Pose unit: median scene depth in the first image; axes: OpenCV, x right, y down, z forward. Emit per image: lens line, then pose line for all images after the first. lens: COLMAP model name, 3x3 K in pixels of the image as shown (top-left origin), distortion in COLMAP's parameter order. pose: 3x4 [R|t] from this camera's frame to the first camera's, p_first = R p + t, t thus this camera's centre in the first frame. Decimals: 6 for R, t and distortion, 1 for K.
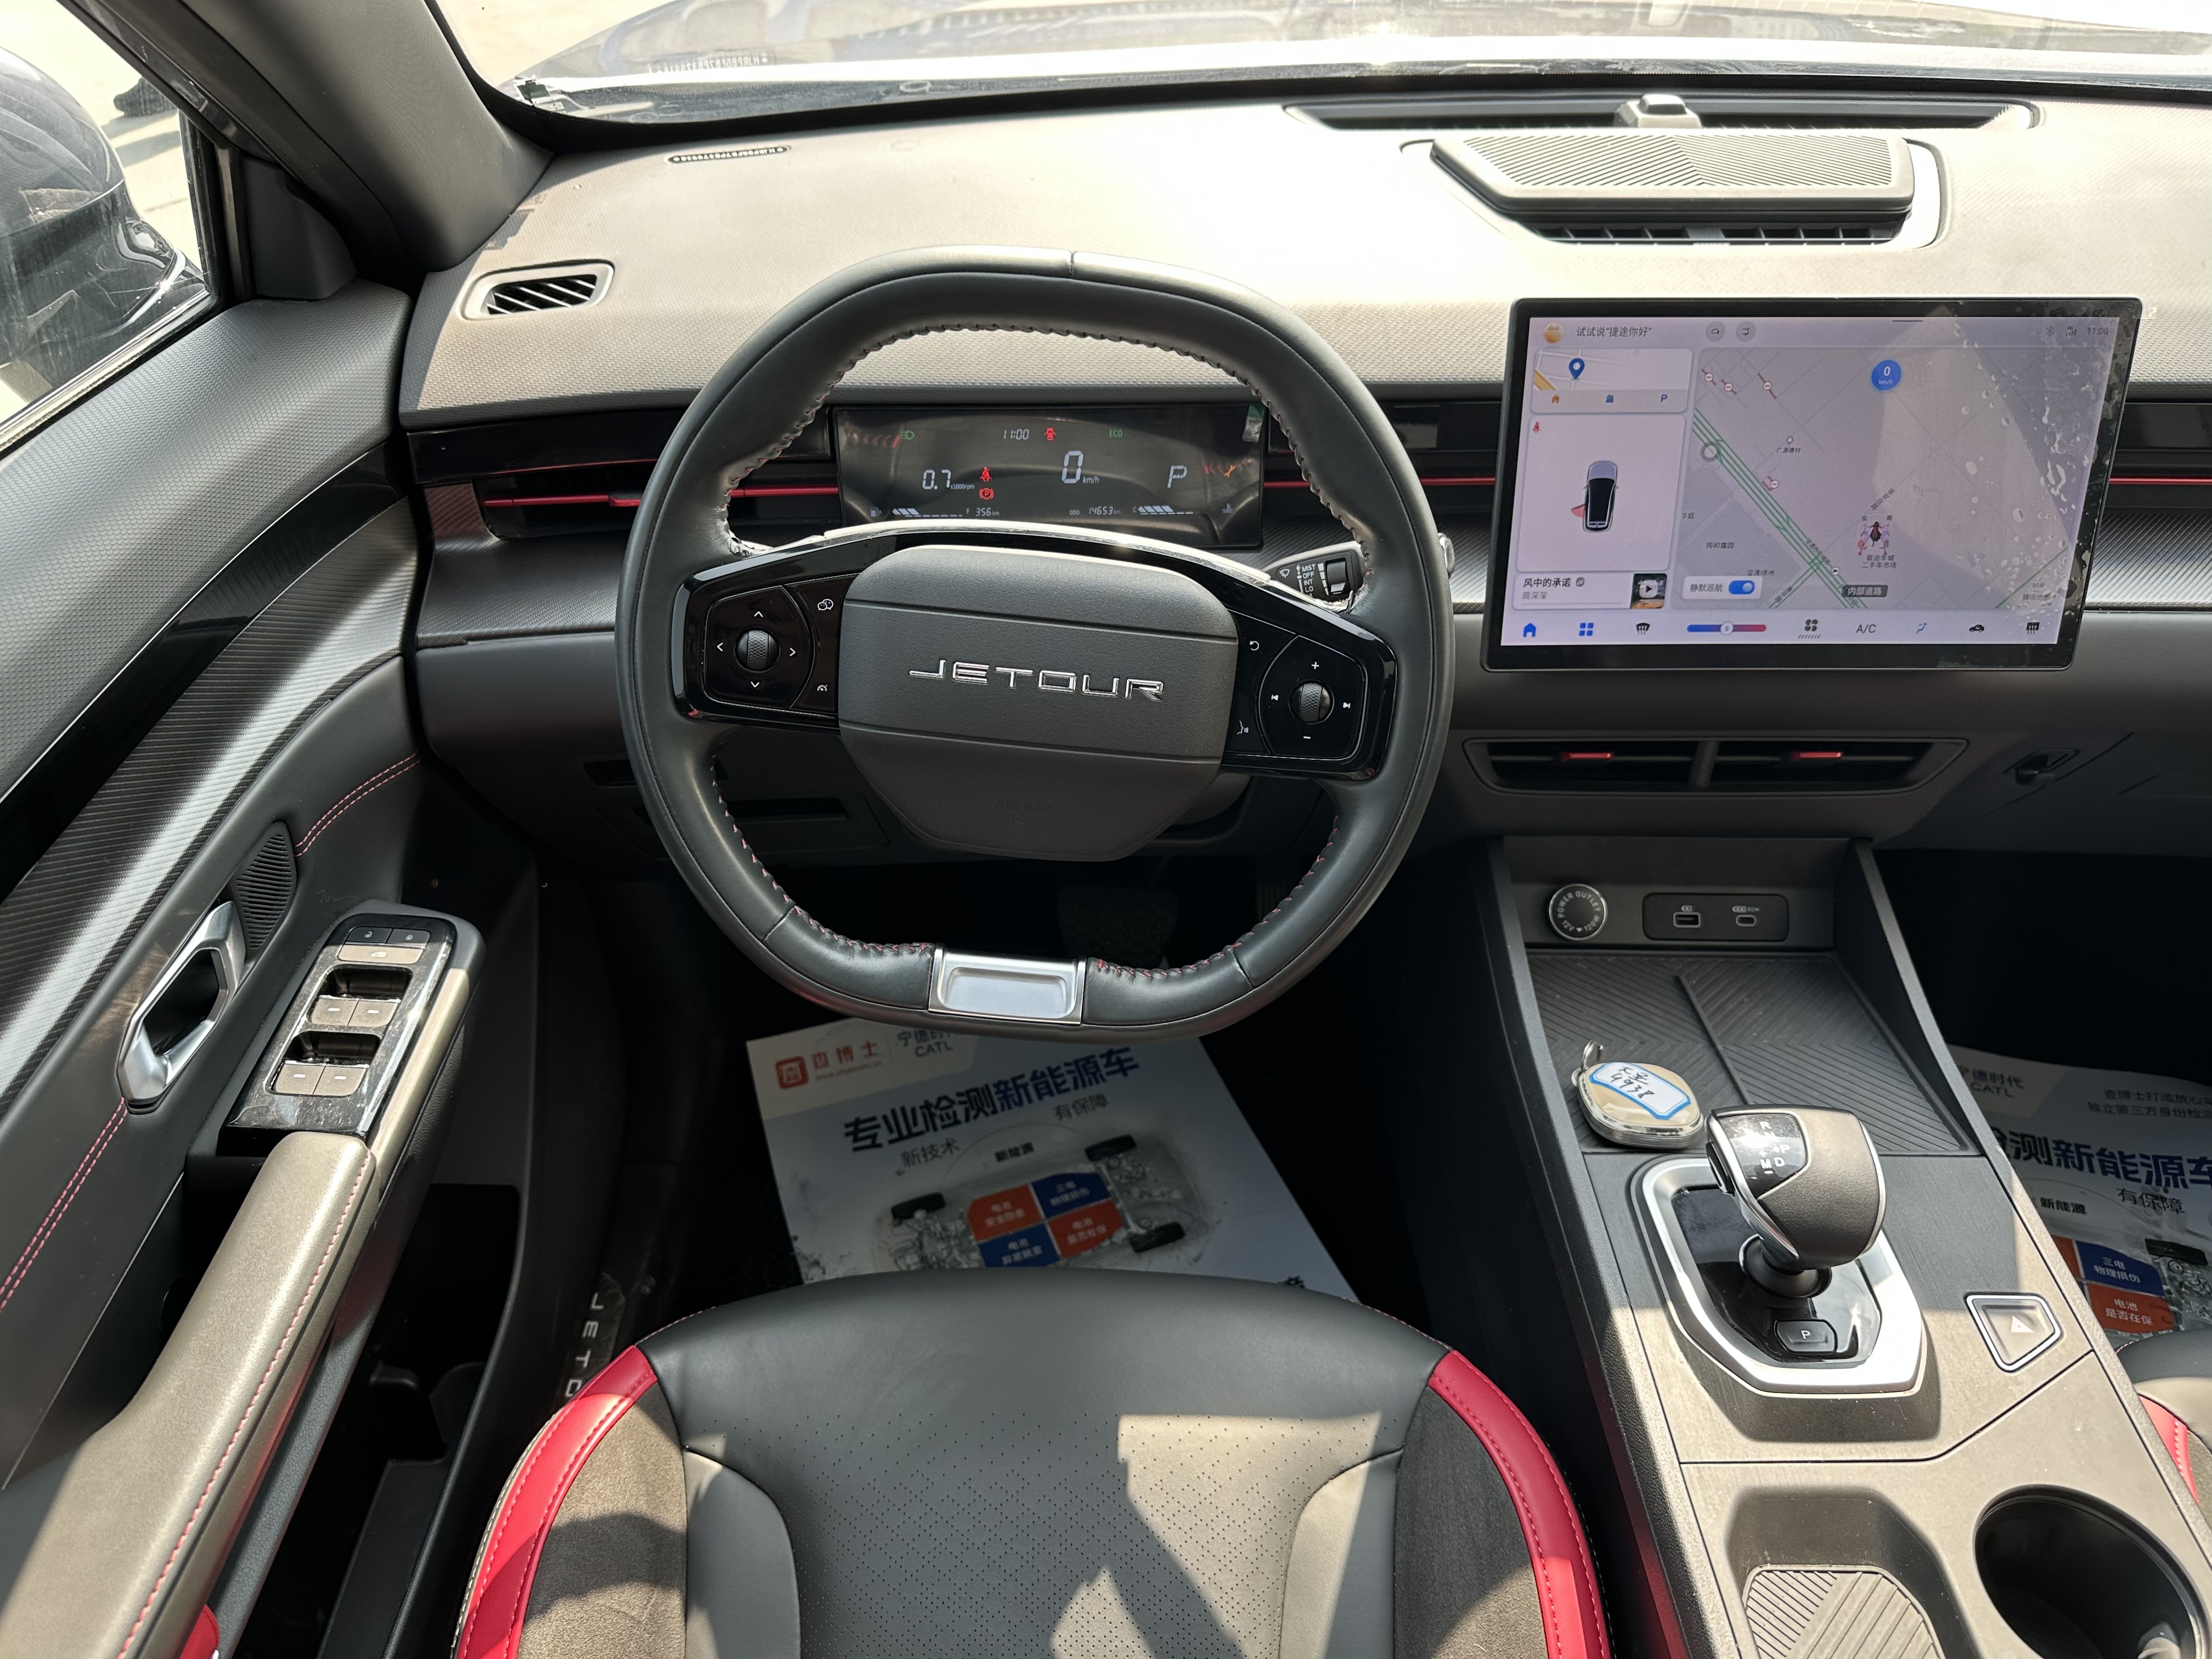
lens RADIAL K [[1542.9, 0, 1104.2], [0, 1542.9, 833.7], [0, 0, 1]] dist [0.115516, -0.282009]
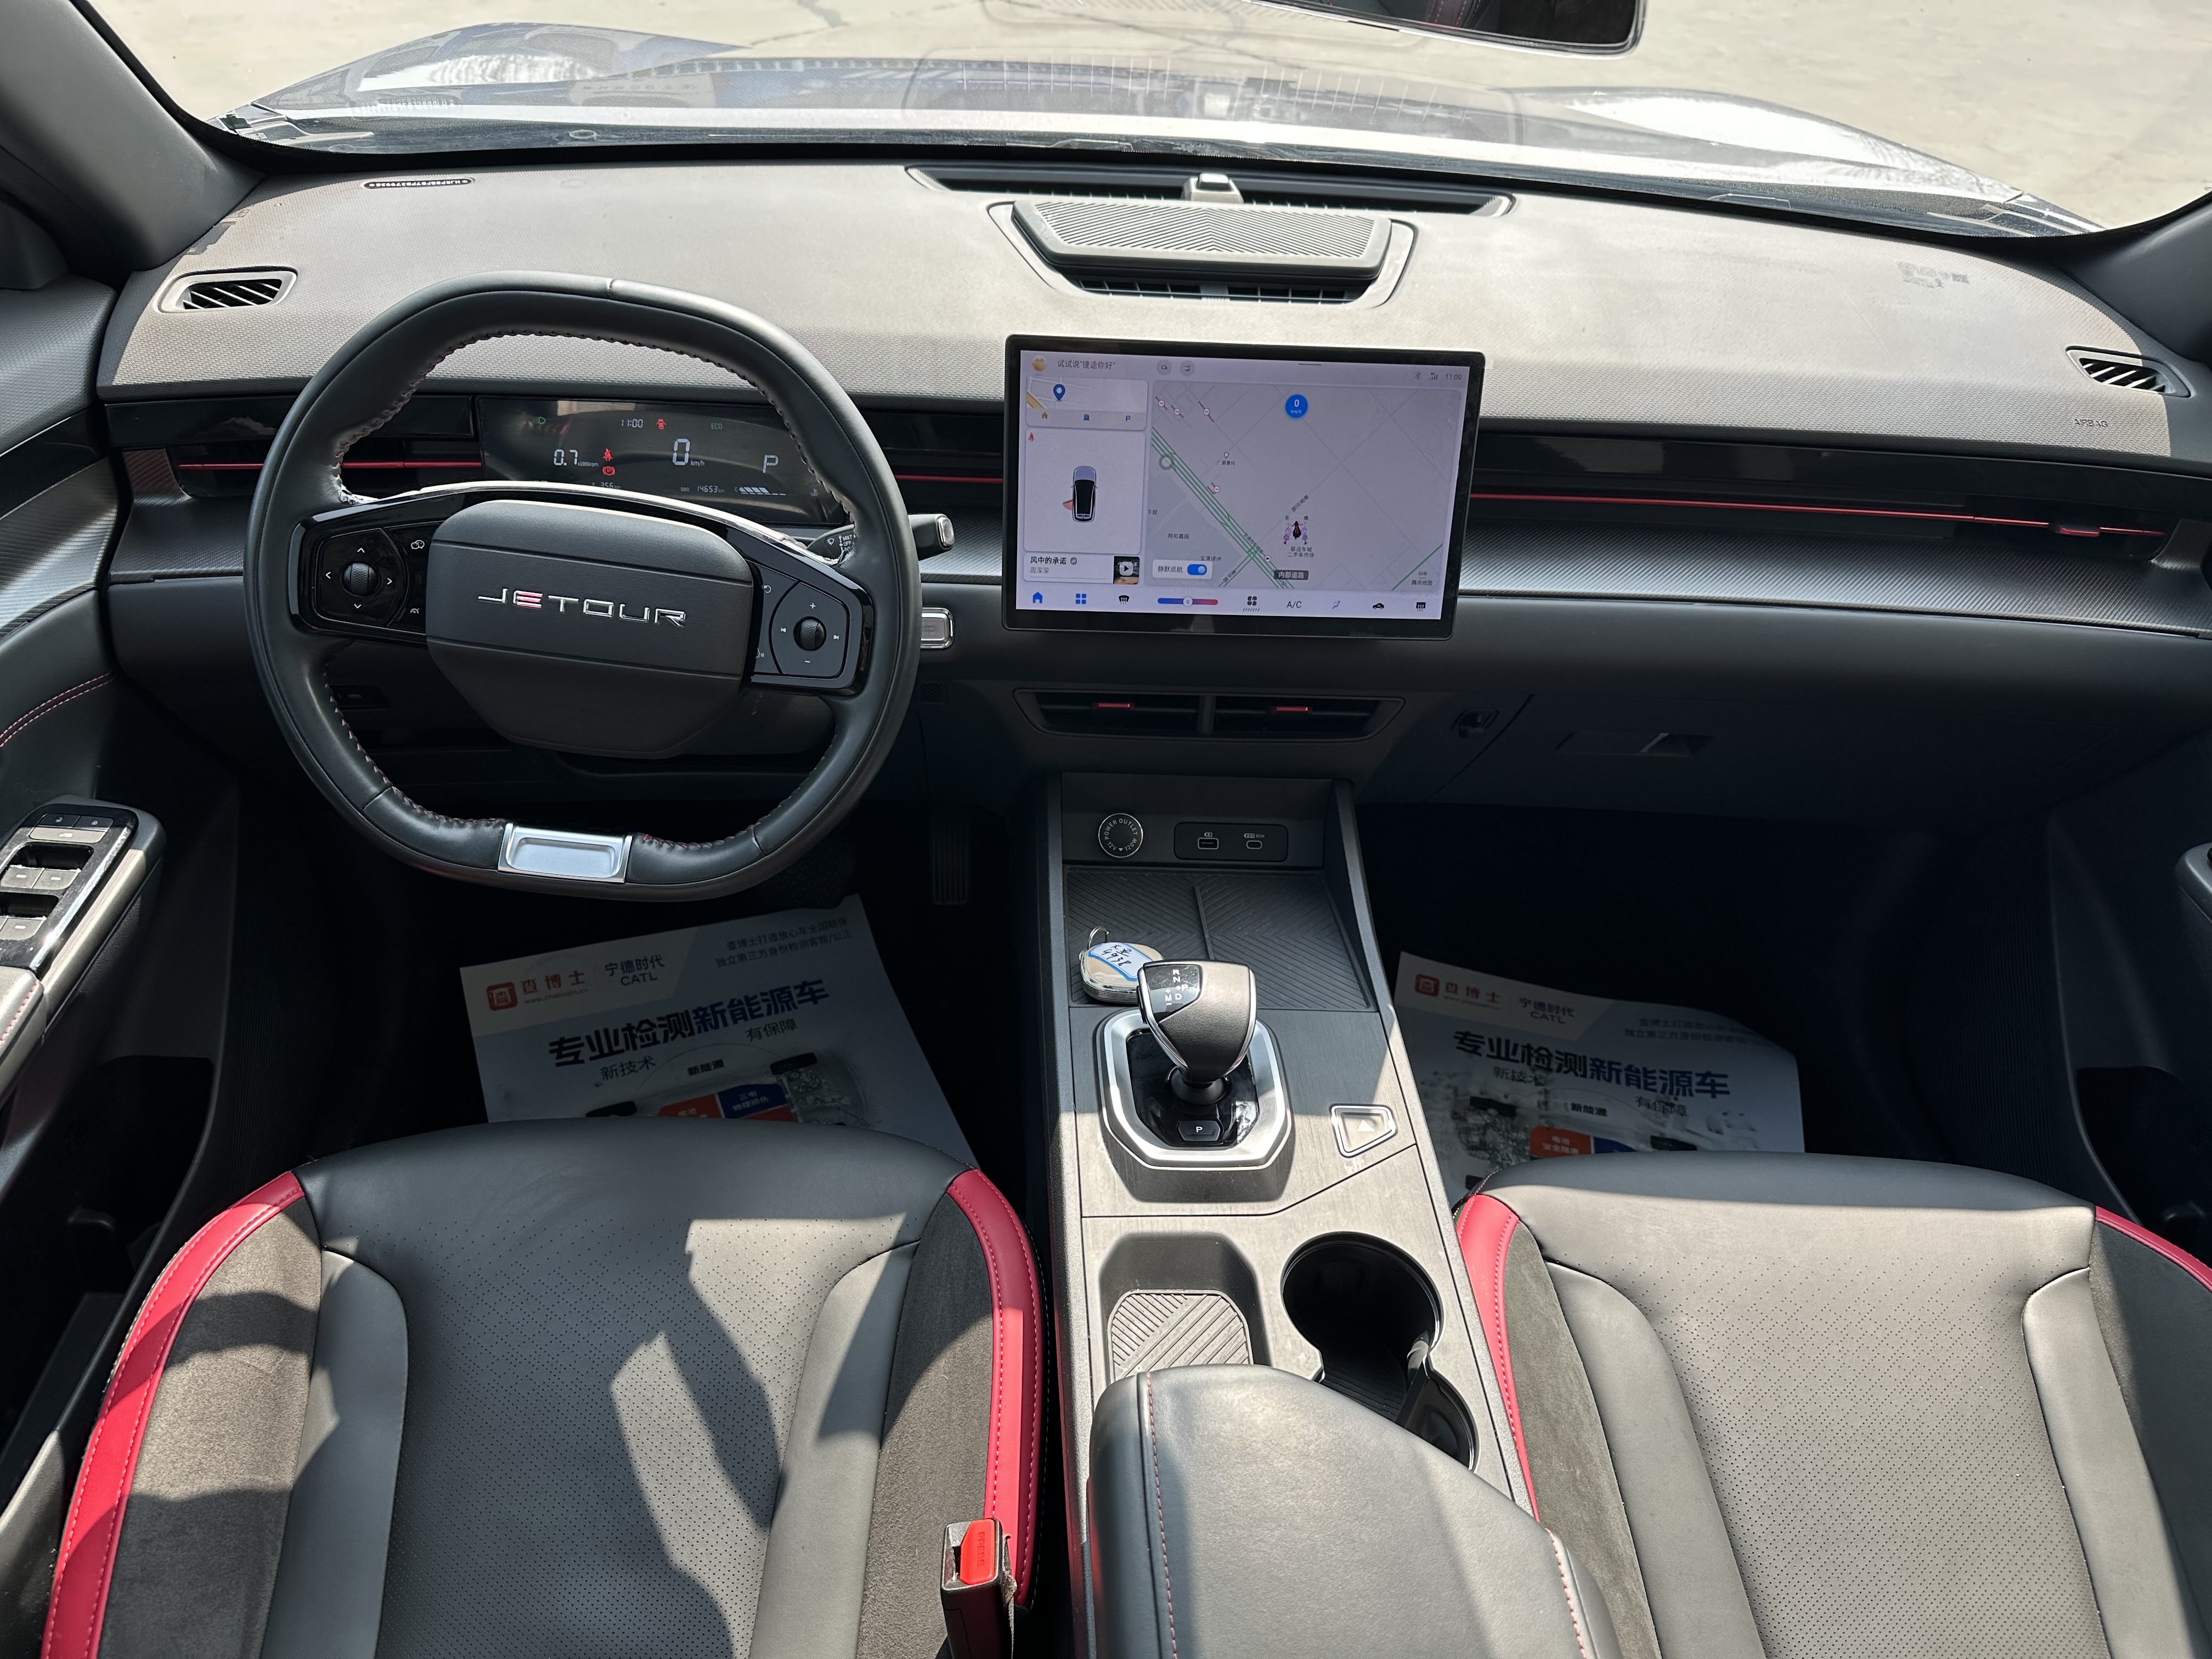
lens RADIAL K [[1509.8, 0, 1111.6], [0, 1509.8, 841.3], [0, 0, 1]] dist [0.056027, -0.119667]
pose [[0.994532, 0.016342, 0.103148, 0.212247], [-0.015910, 0.999861, -0.005012, 0.073870], [-0.103216, 0.003344, 0.994653, -0.234806]]
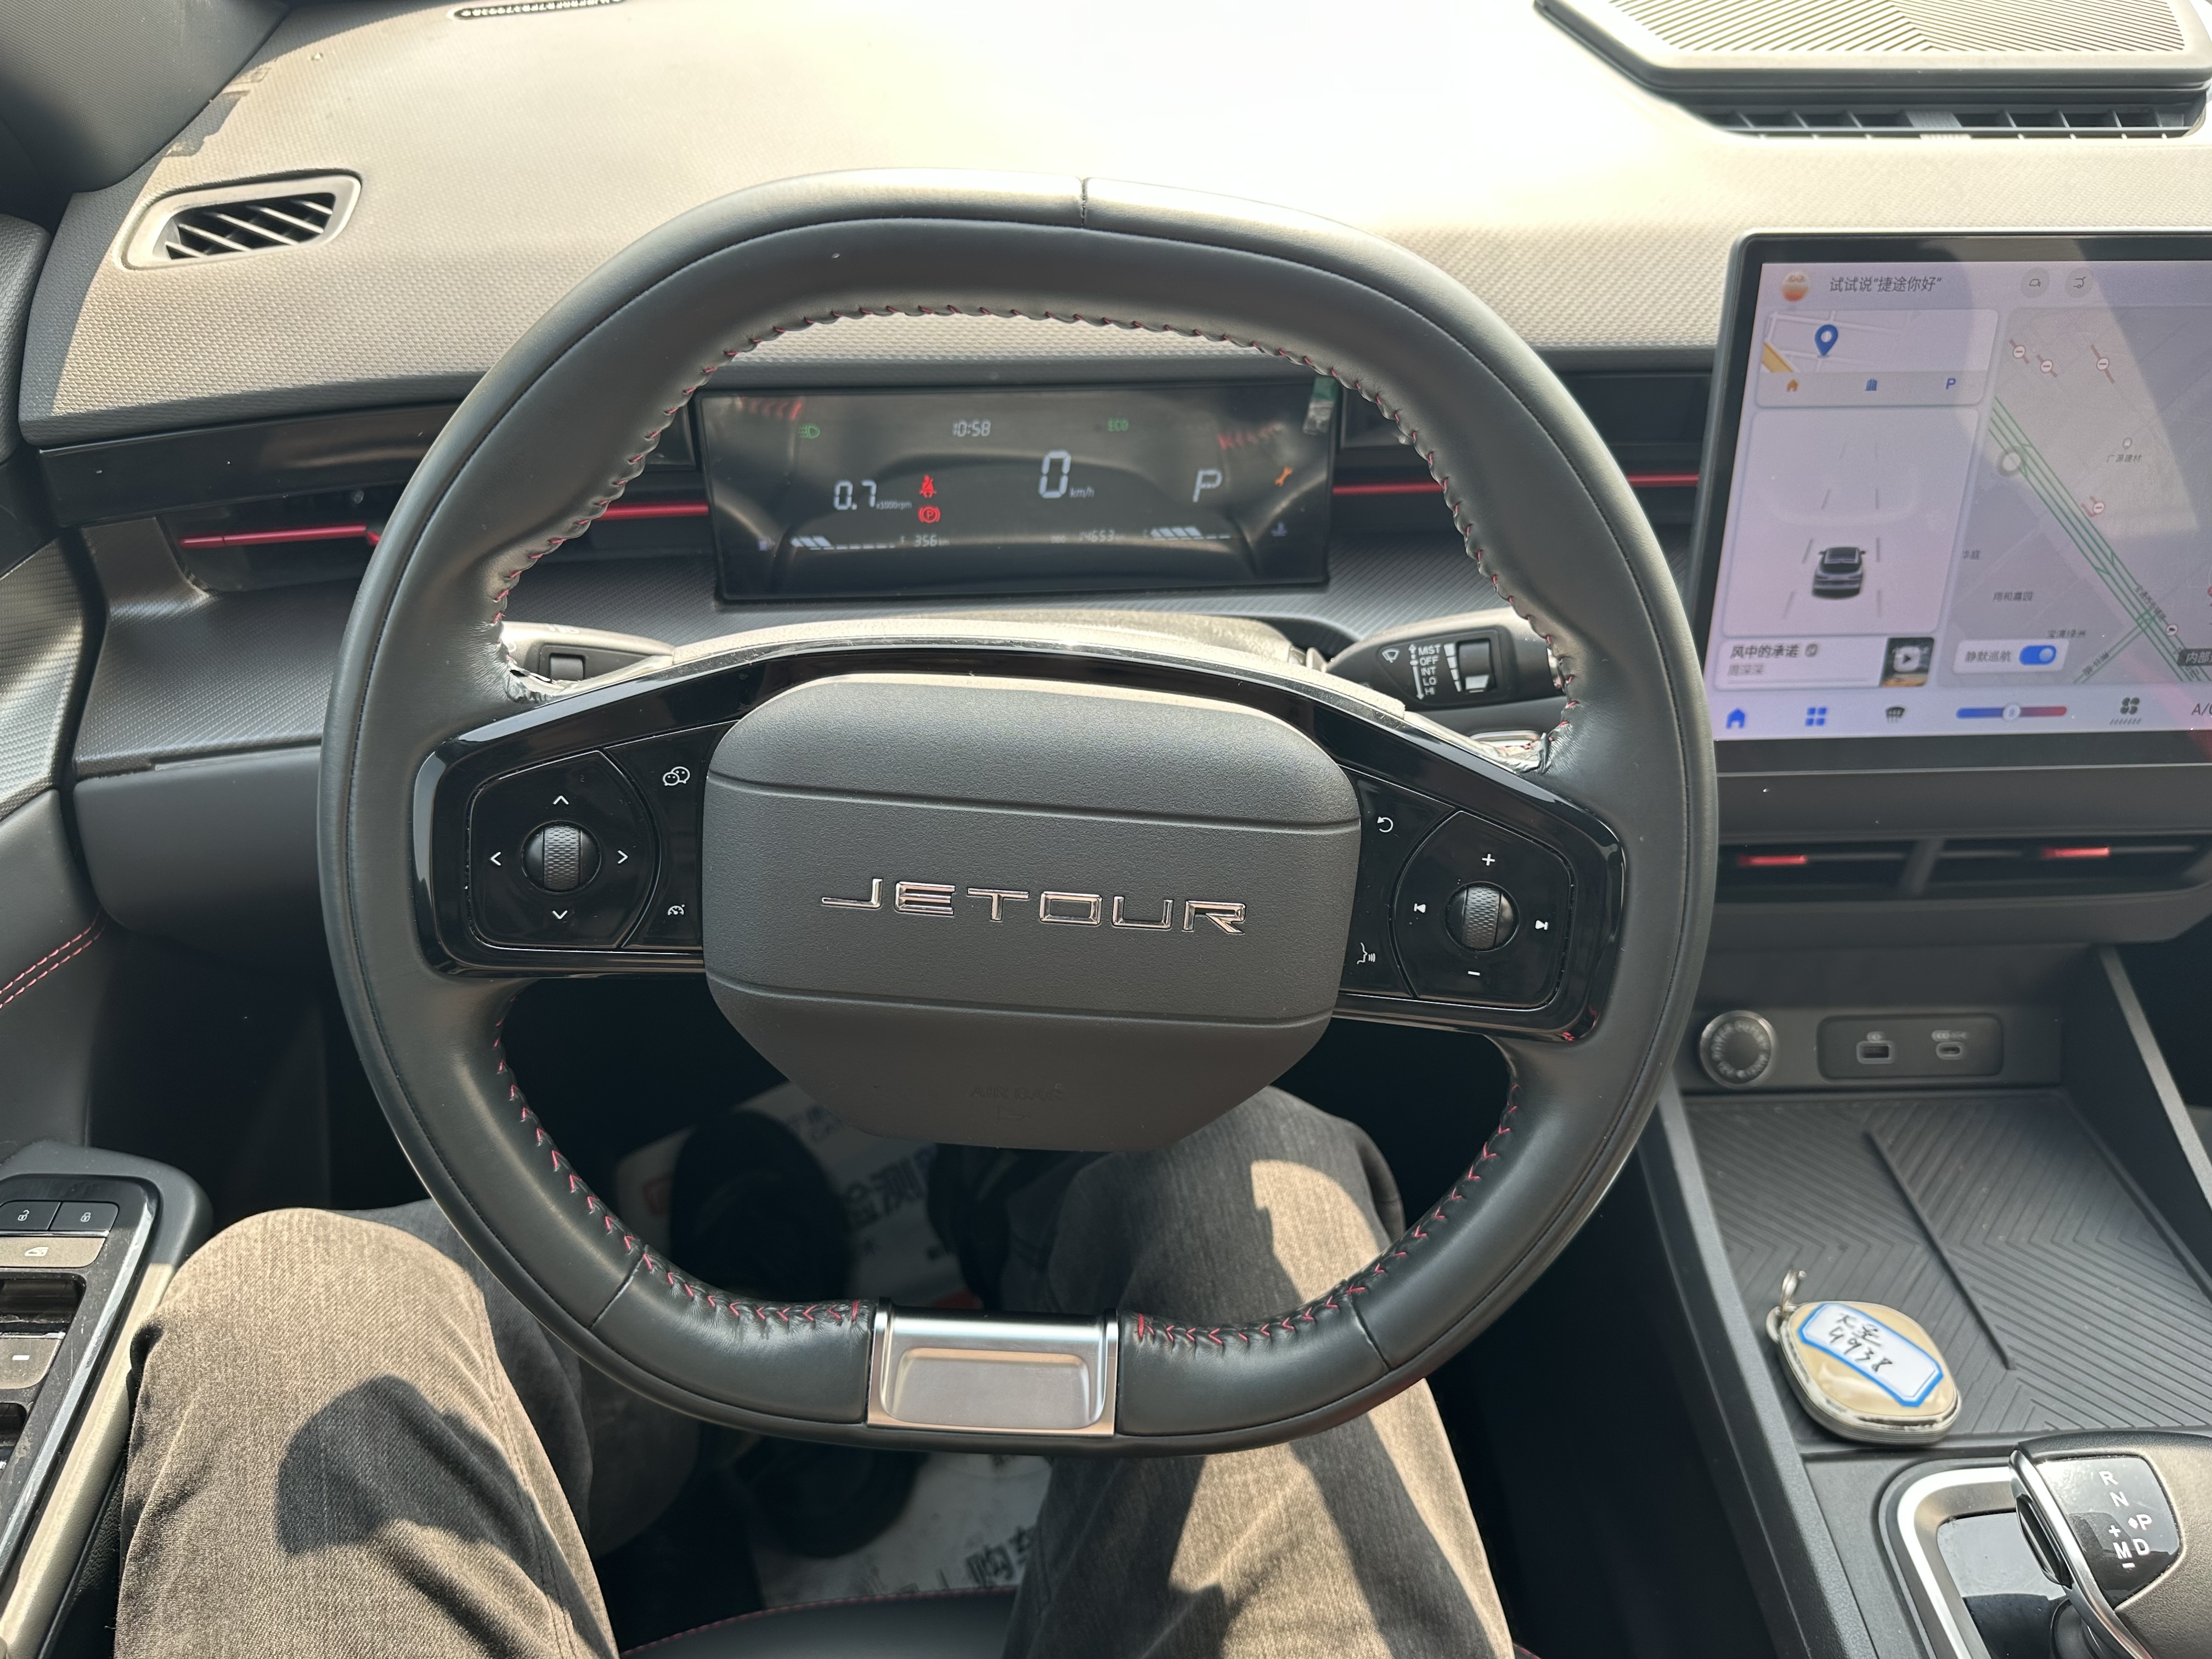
lens RADIAL K [[1603.5, 0, 1106.0], [0, 1603.5, 829.5], [0, 0, 1]] dist [0.025852, -0.072357]
pose [[0.998809, -0.023046, 0.043017, -0.033933], [0.020138, 0.997560, 0.066842, -0.136226], [-0.044452, -0.065896, 0.996836, 0.307912]]
